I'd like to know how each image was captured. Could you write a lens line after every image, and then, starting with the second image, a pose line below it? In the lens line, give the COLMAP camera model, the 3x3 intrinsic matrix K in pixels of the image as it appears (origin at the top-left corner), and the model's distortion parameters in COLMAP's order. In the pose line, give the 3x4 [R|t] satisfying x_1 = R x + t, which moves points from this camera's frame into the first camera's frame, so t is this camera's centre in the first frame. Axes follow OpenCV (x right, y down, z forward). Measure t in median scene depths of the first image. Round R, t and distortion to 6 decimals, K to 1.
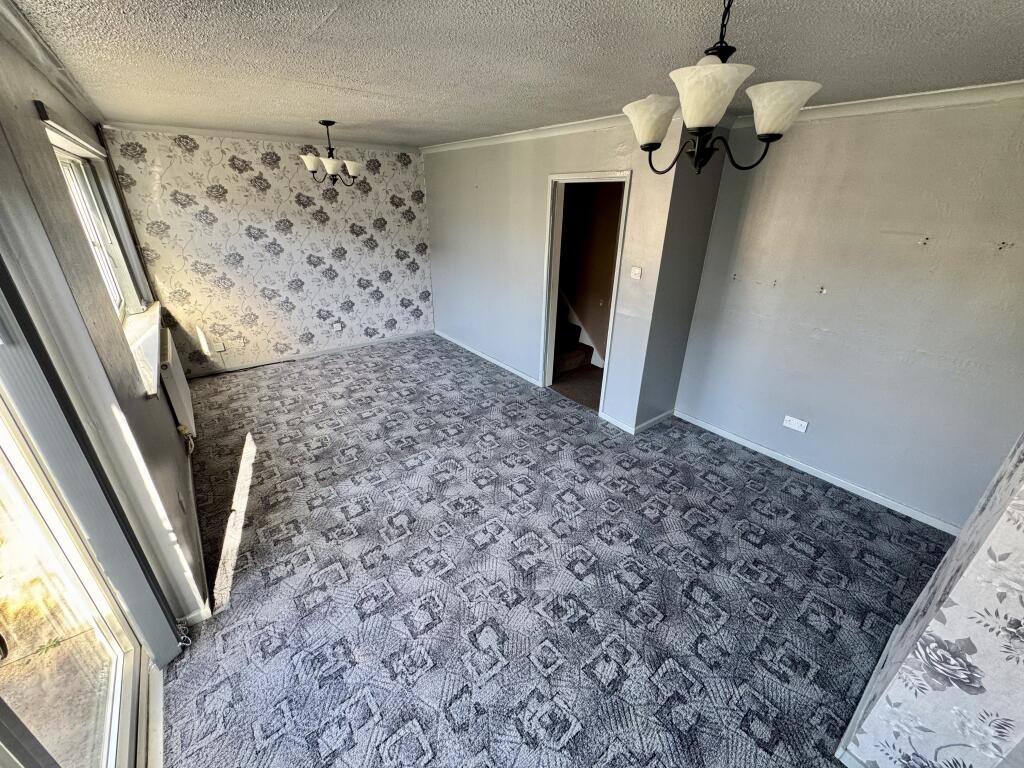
lens RADIAL K [[416.1, 0, 509.4], [0, 416.1, 439.5], [0, 0, 1]] dist [-0.007941, -0.000068]
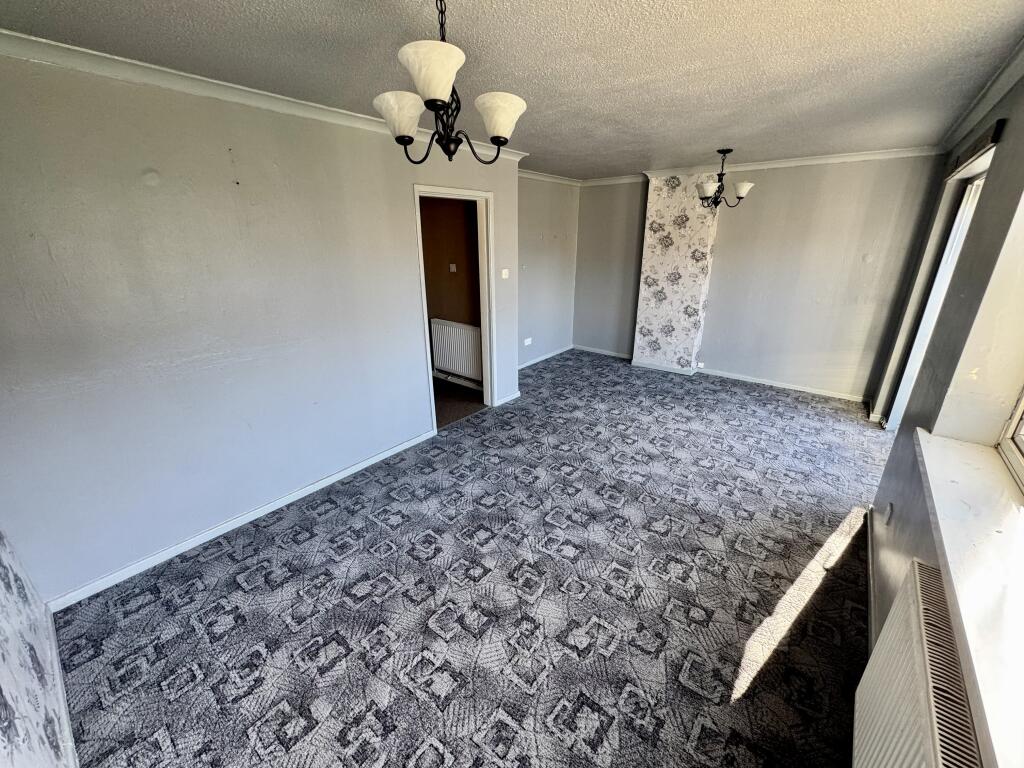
lens RADIAL K [[408.2, 0, 512.0], [0, 408.2, 384.0], [0, 0, 1]] dist [-0.002239, 0.000084]
pose [[-0.254347, -0.344508, 0.903671, -0.818547], [0.486074, 0.762268, 0.427411, -0.579510], [-0.836086, 0.547962, -0.026424, 0.979490]]
